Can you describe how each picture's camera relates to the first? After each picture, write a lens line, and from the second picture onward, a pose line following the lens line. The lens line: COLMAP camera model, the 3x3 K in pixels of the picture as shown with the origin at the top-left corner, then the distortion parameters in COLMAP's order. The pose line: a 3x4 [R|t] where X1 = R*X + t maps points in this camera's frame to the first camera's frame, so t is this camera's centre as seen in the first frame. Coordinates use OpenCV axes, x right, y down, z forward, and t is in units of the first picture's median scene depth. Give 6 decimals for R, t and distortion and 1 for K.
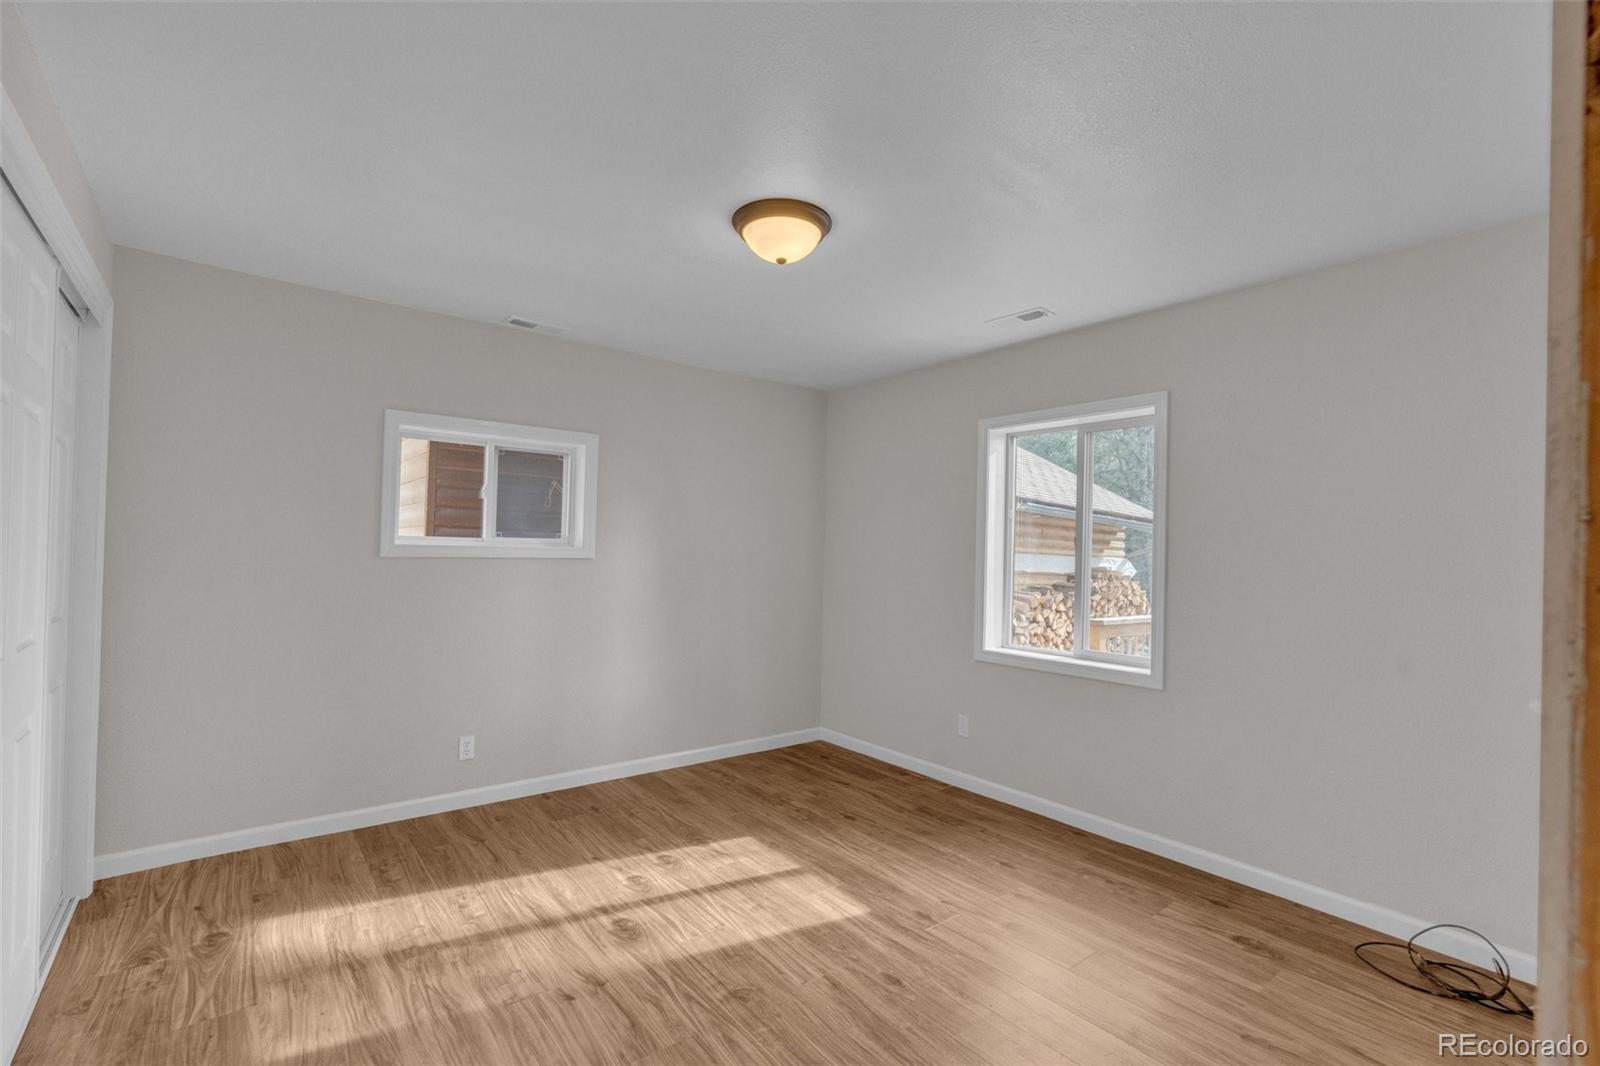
lens RADIAL K [[713.4, 0, 799.6], [0, 713.4, 534.1], [0, 0, 1]] dist [-0.011500, 0.003955]
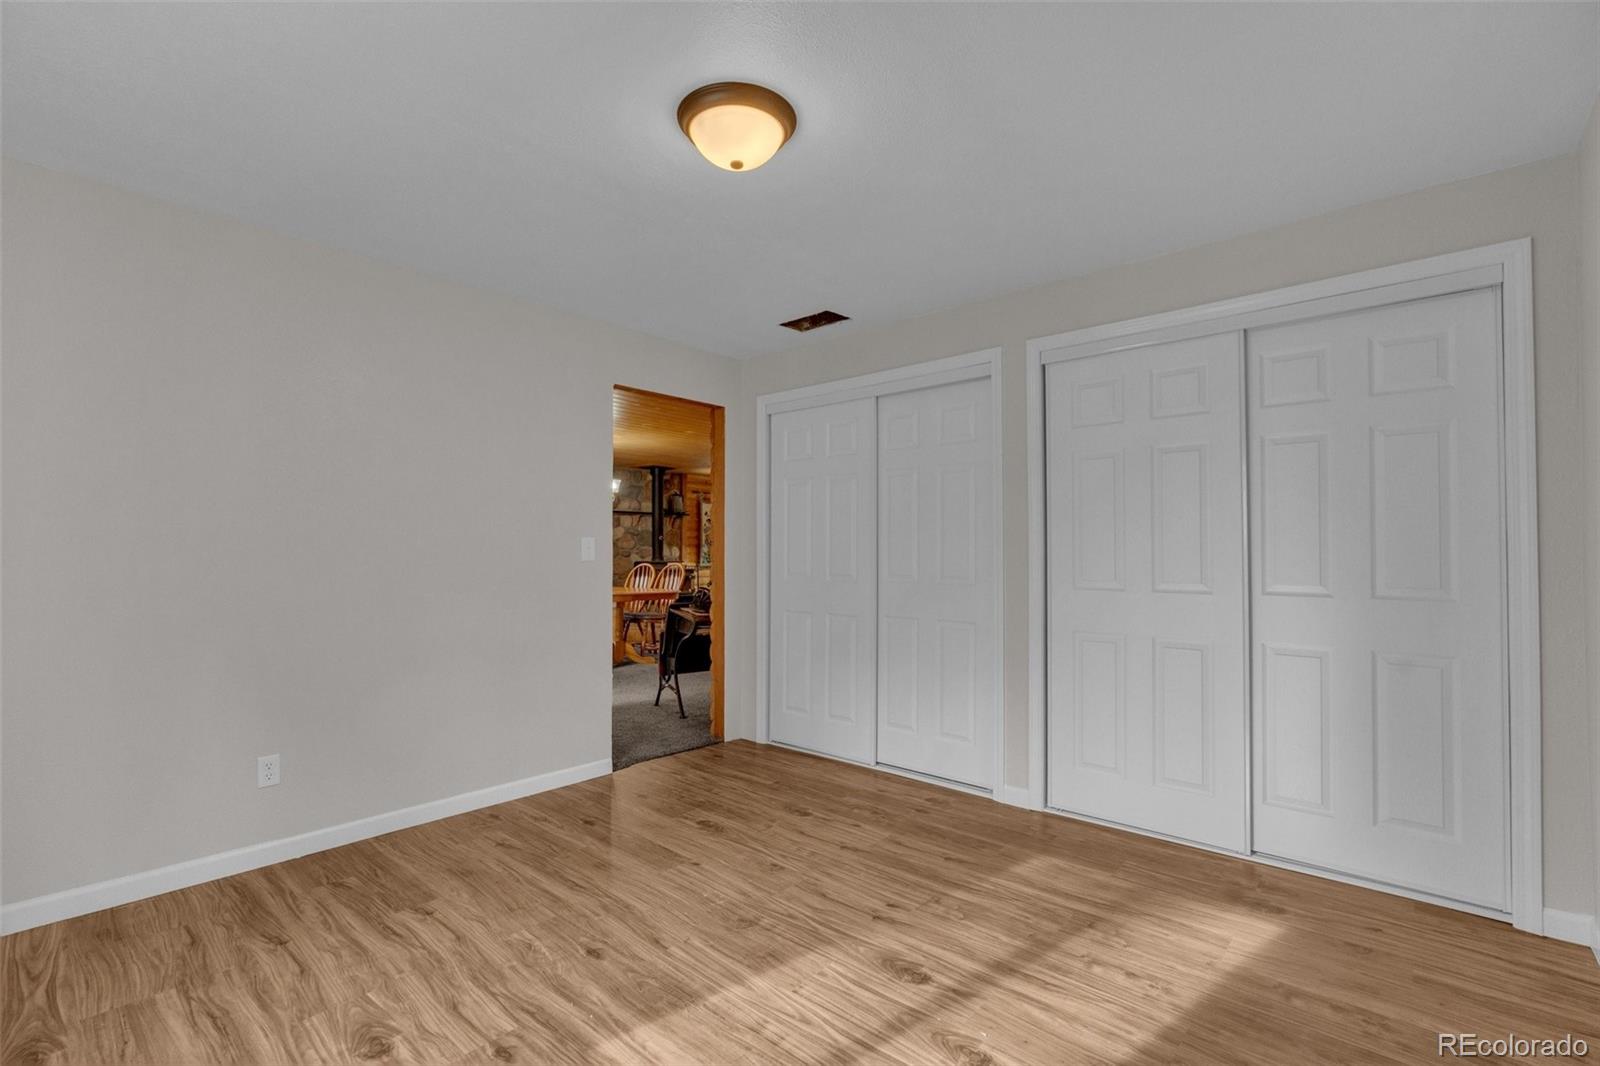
lens RADIAL K [[713.4, 0, 799.5], [0, 713.4, 543.4], [0, 0, 1]] dist [-0.011500, 0.003955]
pose [[-0.984548, -0.022957, -0.173601, 0.036119], [-0.017587, 0.999320, -0.032407, 0.093352], [0.174227, -0.028853, -0.984283, 1.941465]]
